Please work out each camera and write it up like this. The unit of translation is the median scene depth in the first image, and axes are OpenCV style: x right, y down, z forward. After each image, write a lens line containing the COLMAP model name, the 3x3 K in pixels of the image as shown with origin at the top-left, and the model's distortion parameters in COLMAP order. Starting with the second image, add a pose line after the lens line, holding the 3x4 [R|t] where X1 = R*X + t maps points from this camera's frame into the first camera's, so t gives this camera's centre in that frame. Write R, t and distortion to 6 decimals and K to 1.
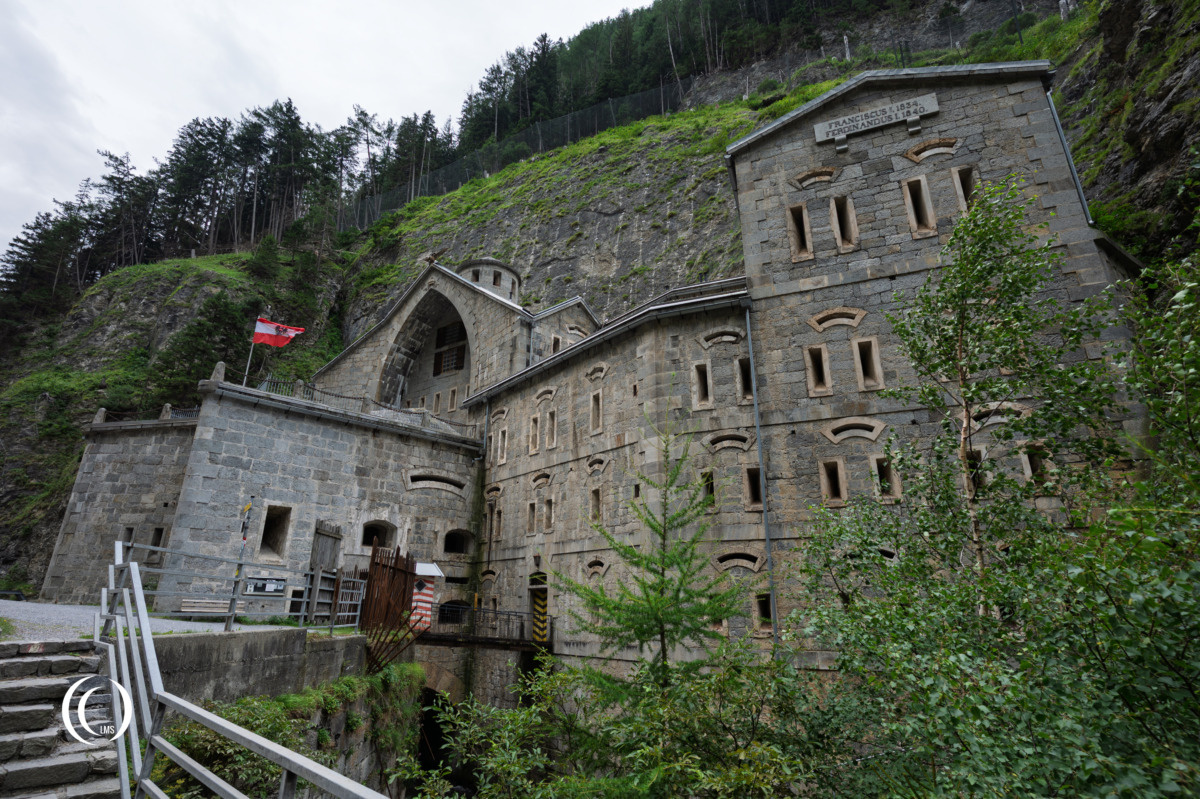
lens RADIAL K [[566.6, 0, 600.0], [0, 566.6, 399.5], [0, 0, 1]] dist [-0.023438, 0.016583]
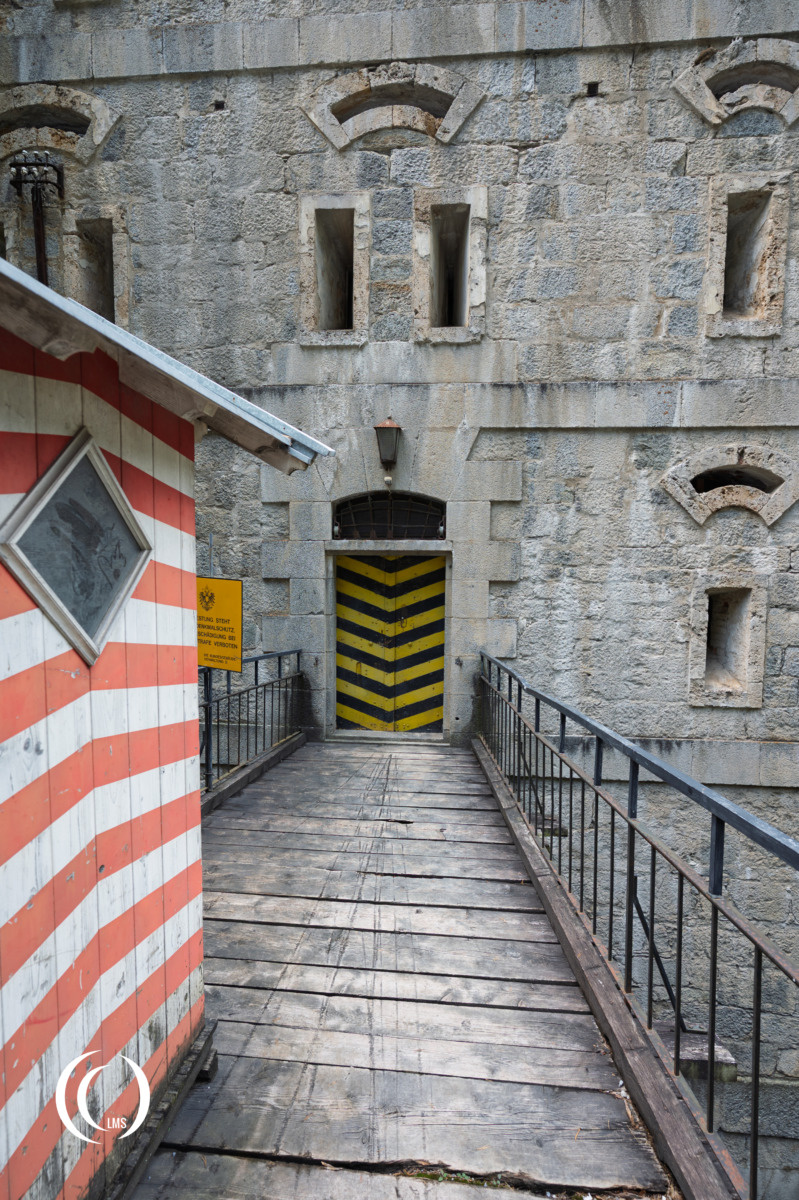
lens RADIAL K [[566.6, 0, 399.5], [0, 566.6, 600.0], [0, 0, 1]] dist [-0.023438, 0.016583]
pose [[0.736356, -0.020998, 0.676268, -0.319201], [-0.245894, 0.922868, 0.296397, 0.313296], [-0.630330, -0.384544, 0.674397, 0.923415]]
